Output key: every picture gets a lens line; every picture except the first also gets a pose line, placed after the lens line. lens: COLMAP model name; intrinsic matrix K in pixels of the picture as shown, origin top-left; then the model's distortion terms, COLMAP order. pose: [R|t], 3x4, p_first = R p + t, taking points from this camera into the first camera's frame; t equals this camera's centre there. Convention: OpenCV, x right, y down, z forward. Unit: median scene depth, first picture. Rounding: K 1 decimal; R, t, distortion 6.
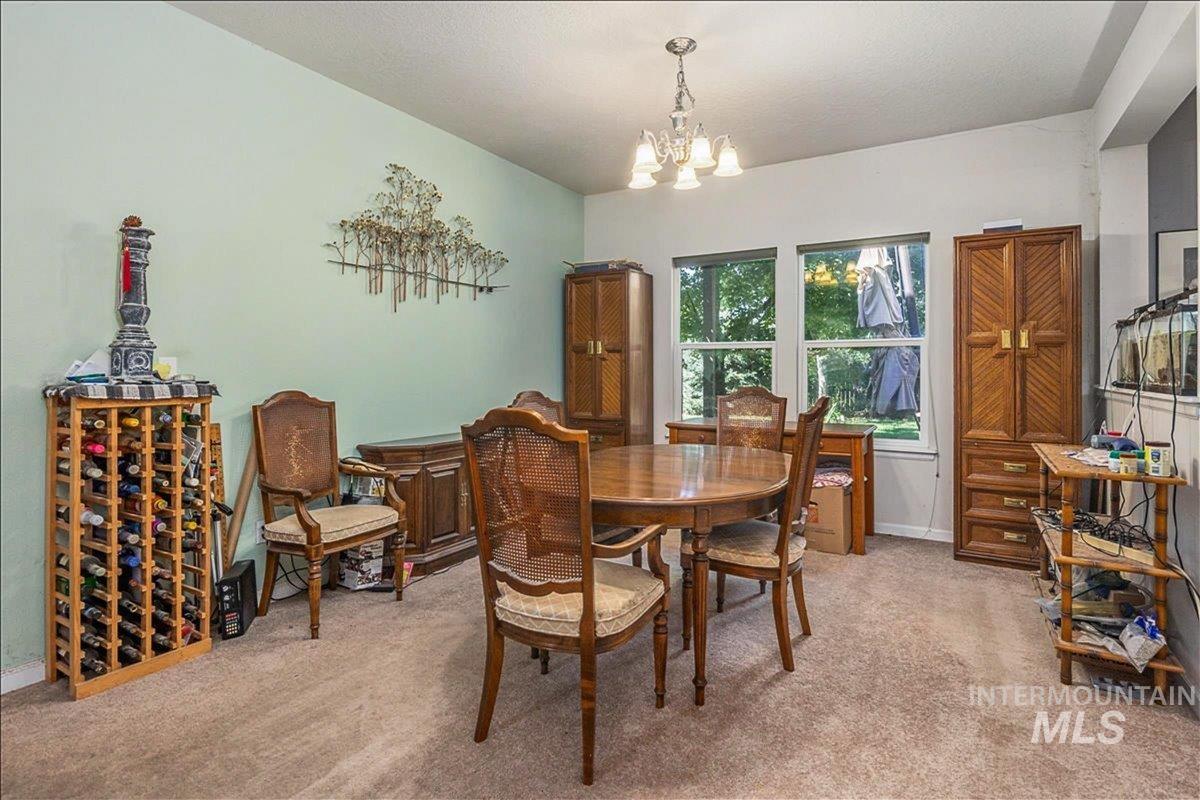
lens RADIAL K [[589.7, 0, 613.0], [0, 589.7, 371.9], [0, 0, 1]] dist [-0.001504, 0.000858]
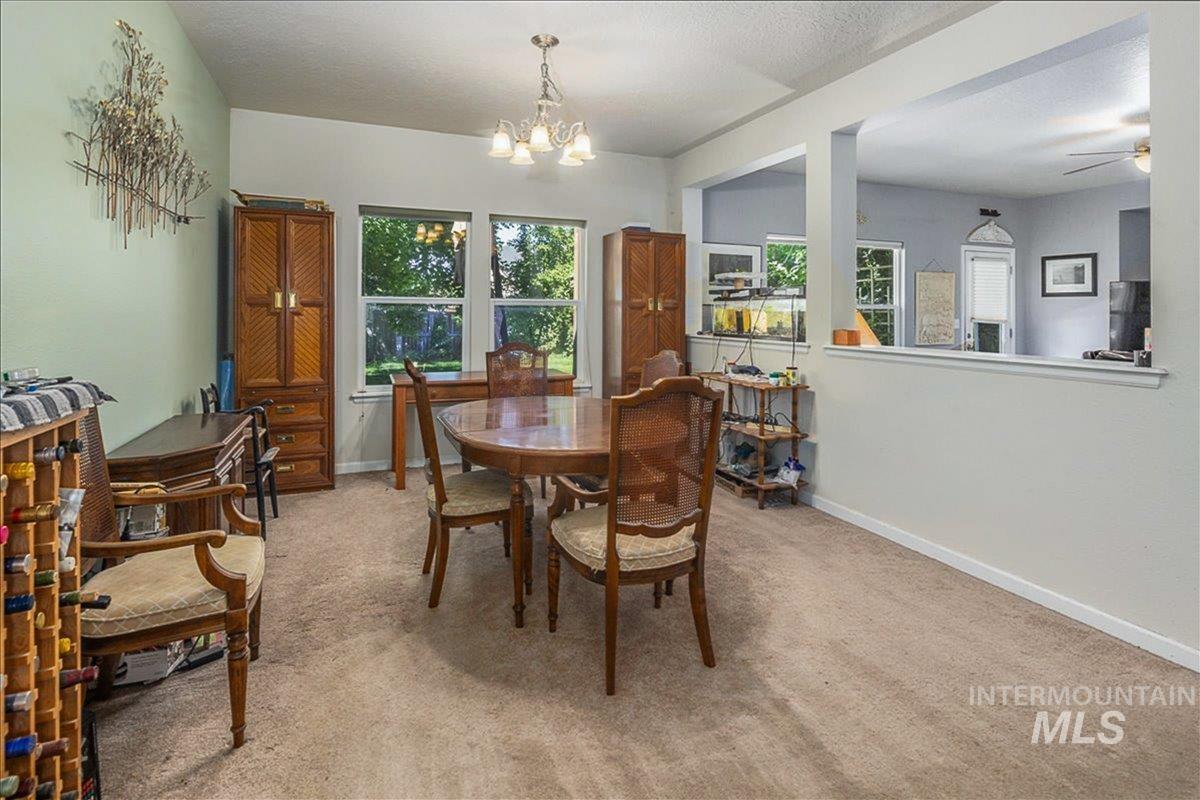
lens RADIAL K [[589.7, 0, 584.3], [0, 589.7, 317.7], [0, 0, 1]] dist [-0.001504, 0.000858]
pose [[0.621213, -0.005017, 0.783625, -0.582944], [-0.001403, 0.999971, 0.007515, -0.031935], [-0.783640, -0.005768, 0.621188, 0.203900]]
